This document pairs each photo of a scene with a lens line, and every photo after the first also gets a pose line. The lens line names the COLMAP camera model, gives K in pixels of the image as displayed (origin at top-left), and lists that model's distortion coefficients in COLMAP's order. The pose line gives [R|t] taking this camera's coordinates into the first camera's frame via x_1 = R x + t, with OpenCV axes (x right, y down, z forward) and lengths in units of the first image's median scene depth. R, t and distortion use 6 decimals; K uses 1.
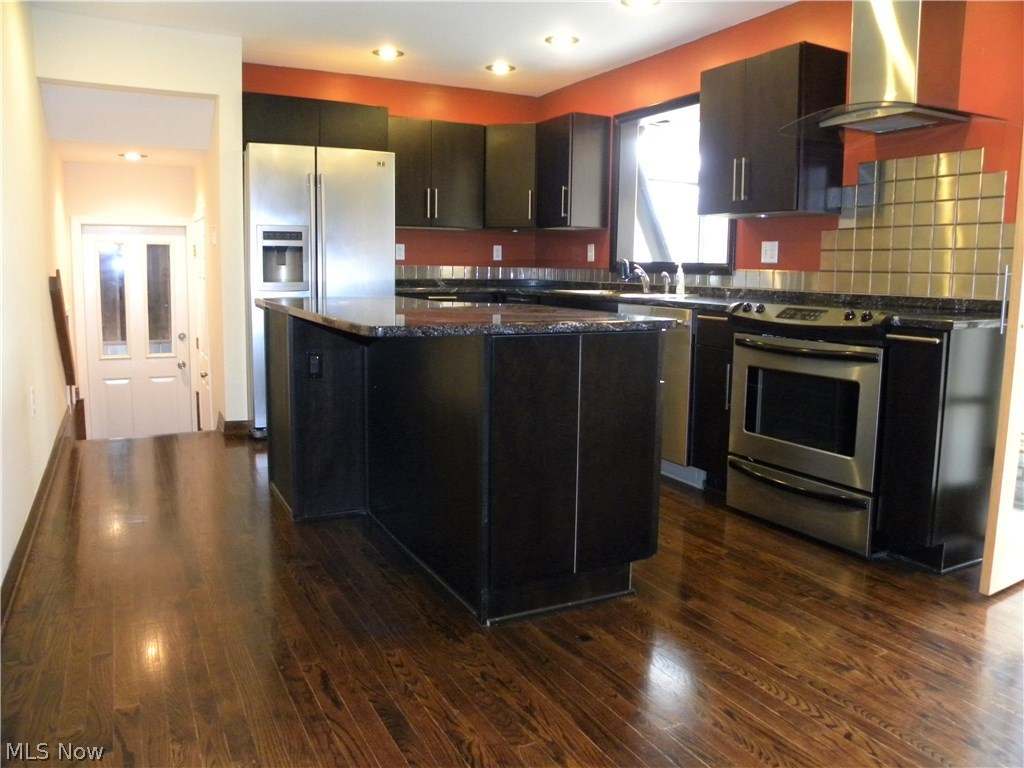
lens RADIAL K [[770.7, 0, 512.3], [0, 770.7, 377.9], [0, 0, 1]] dist [-0.157088, 0.085705]
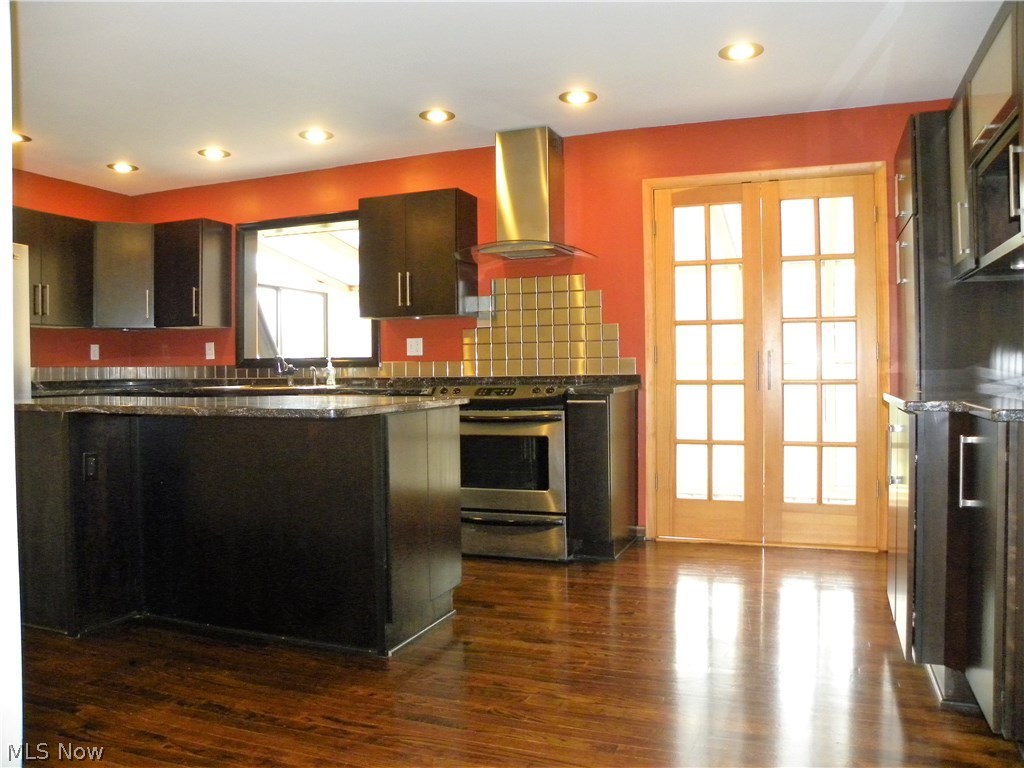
lens RADIAL K [[770.7, 0, 512.3], [0, 770.7, 377.9], [0, 0, 1]] dist [-0.157088, 0.085705]
pose [[0.756780, -0.030772, 0.652945, -0.415316], [0.112215, 0.990178, -0.083395, 0.007912], [-0.643966, 0.136382, 0.752800, -0.050769]]
